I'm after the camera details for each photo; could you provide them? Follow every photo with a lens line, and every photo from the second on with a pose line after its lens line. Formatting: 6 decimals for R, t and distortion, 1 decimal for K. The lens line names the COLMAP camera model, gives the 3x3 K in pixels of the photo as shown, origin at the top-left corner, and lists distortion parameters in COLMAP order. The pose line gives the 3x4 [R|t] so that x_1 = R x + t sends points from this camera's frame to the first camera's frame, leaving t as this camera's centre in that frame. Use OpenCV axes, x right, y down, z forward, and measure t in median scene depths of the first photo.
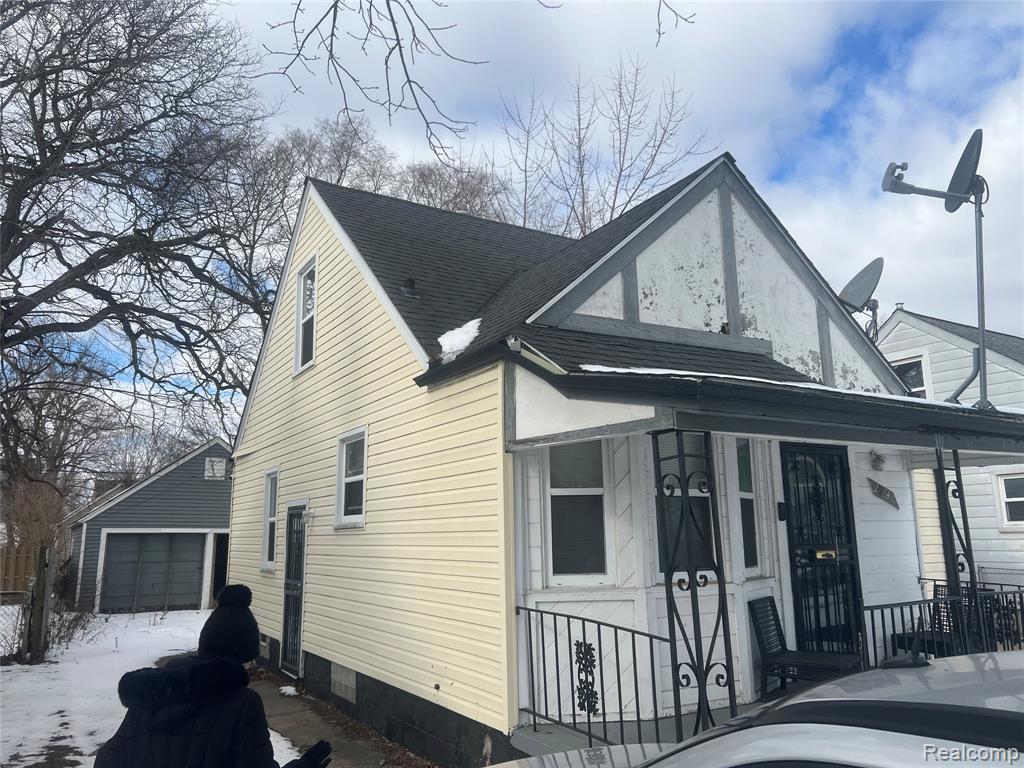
lens RADIAL K [[772.6, 0, 521.1], [0, 772.6, 388.1], [0, 0, 1]] dist [0.034852, -0.012020]
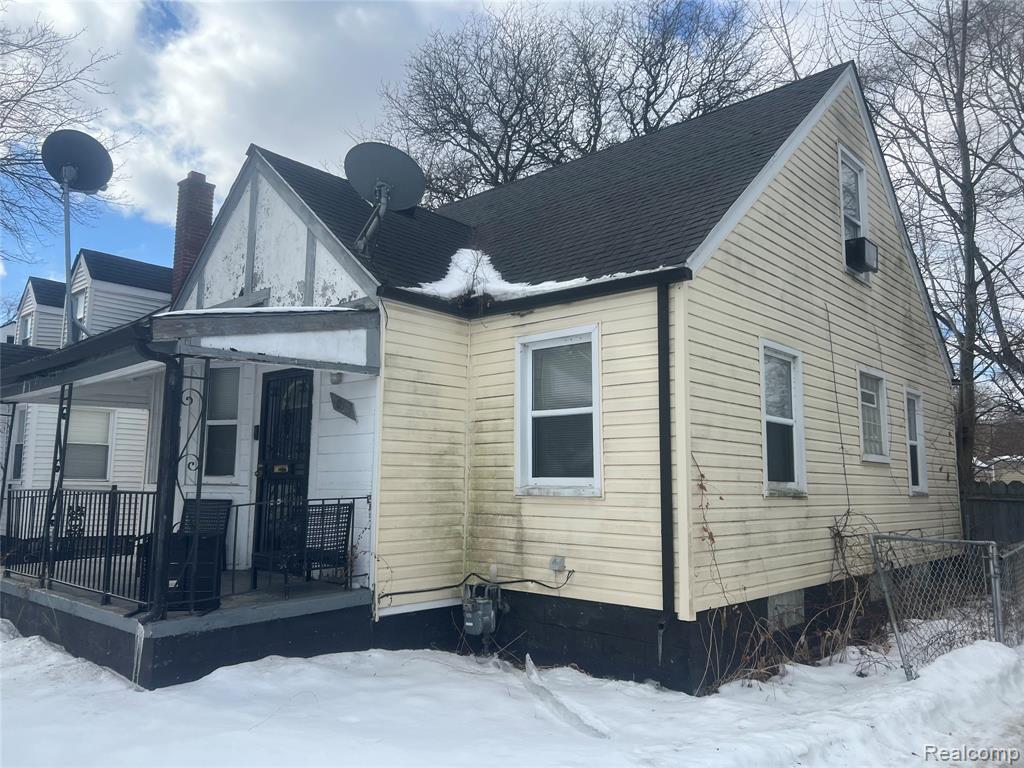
lens RADIAL K [[772.6, 0, 512.4], [0, 772.6, 377.0], [0, 0, 1]] dist [0.034852, -0.012020]
pose [[0.290305, -0.107454, -0.950882, 0.582018], [0.180852, 0.981929, -0.055748, 0.077371], [0.939689, -0.155785, 0.304492, 0.370044]]
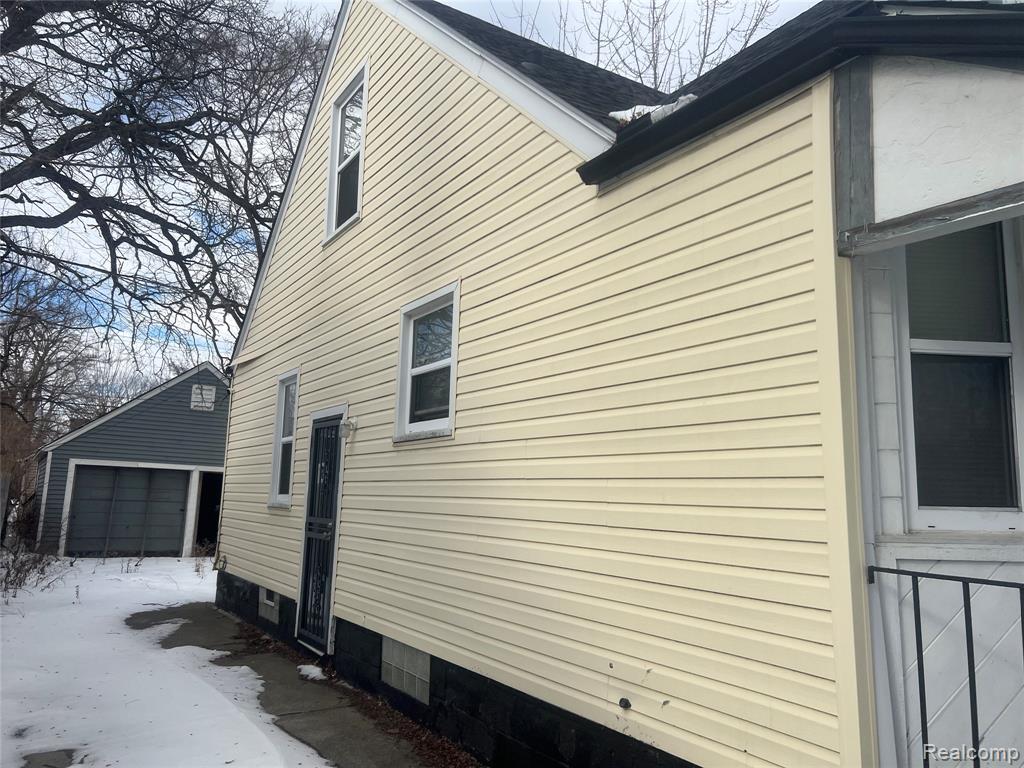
lens RADIAL K [[772.6, 0, 513.0], [0, 772.6, 381.0], [0, 0, 1]] dist [0.034852, -0.012020]
pose [[0.998939, 0.044757, 0.010814, -0.124924], [-0.045110, 0.998369, 0.035000, 0.084743], [-0.009229, -0.035451, 0.999329, 0.278041]]
